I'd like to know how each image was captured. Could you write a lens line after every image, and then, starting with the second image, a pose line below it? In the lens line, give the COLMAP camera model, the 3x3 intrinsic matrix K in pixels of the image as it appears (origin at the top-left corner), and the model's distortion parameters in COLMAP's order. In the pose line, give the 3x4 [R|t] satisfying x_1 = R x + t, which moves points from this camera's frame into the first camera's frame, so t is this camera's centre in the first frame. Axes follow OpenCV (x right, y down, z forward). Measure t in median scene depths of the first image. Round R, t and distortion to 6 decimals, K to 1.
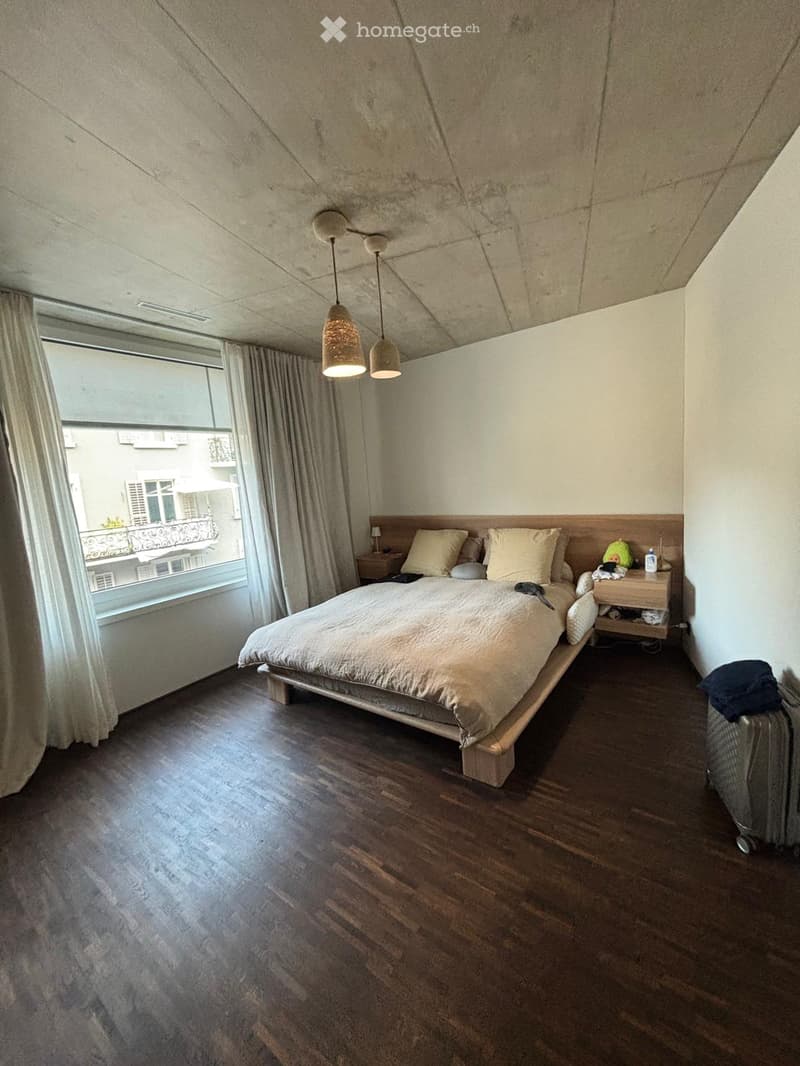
lens RADIAL K [[425.4, 0, 404.0], [0, 425.4, 531.9], [0, 0, 1]] dist [-0.005769, 0.000280]
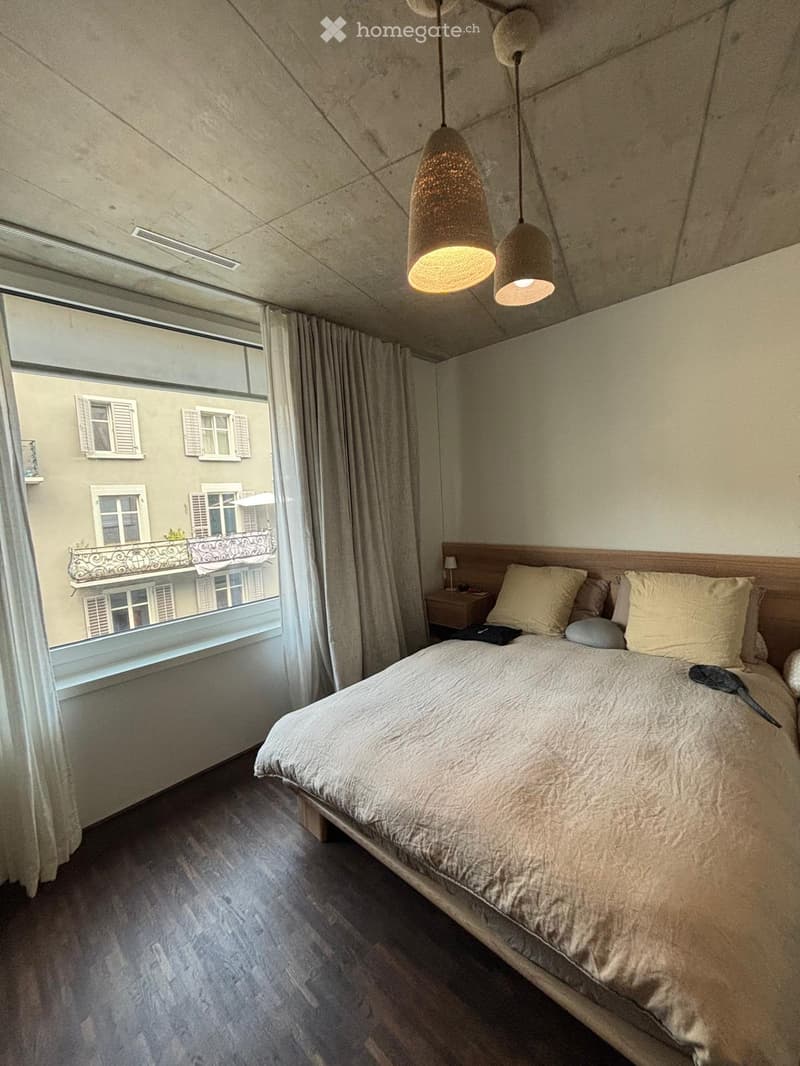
lens RADIAL K [[425.4, 0, 404.0], [0, 425.4, 531.9], [0, 0, 1]] dist [-0.005769, 0.000280]
pose [[0.990716, 0.030403, -0.132508, -0.066933], [-0.035692, 0.998651, -0.037721, -0.033371], [0.131182, 0.042100, 0.990464, 0.292007]]
